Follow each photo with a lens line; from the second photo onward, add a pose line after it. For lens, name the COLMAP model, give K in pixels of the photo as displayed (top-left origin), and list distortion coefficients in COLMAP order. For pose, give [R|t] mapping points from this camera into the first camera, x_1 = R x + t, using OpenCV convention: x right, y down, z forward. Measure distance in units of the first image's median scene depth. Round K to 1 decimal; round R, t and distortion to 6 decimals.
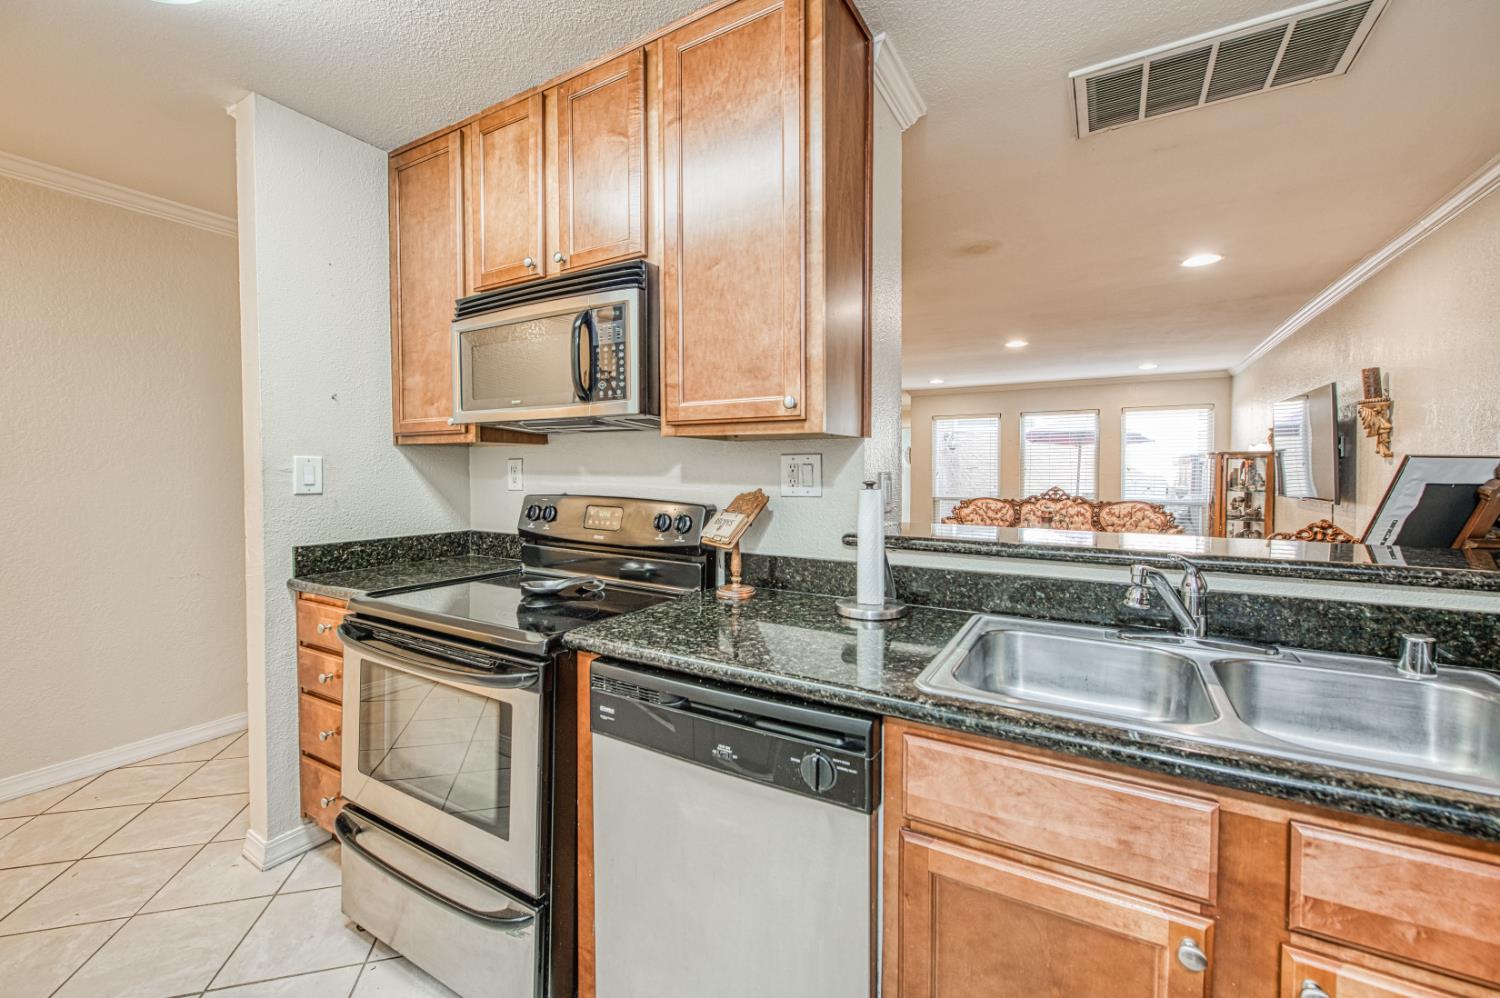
lens RADIAL K [[546.3, 0, 725.4], [0, 546.3, 495.8], [0, 0, 1]] dist [0.001503, -0.001930]
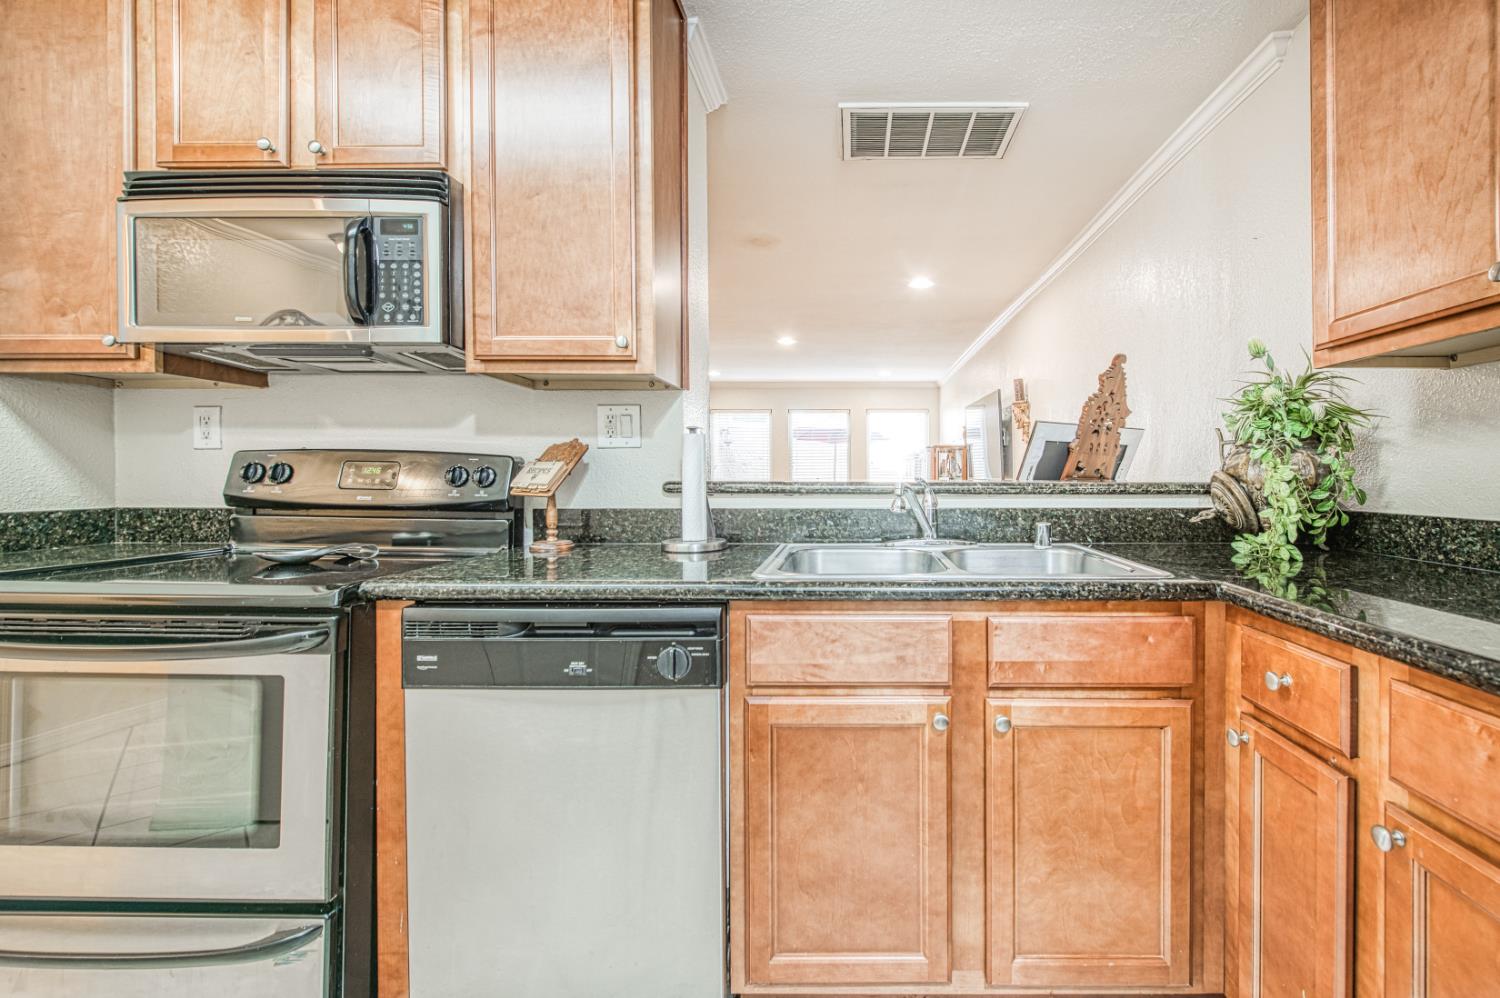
lens RADIAL K [[603.7, 0, 772.8], [0, 603.7, 491.0], [0, 0, 1]] dist [-0.000303, -0.001303]
pose [[0.887288, -0.006900, 0.461164, -0.145675], [0.015256, 0.999780, -0.014394, 0.121427], [-0.460963, 0.019807, 0.887198, -0.123441]]
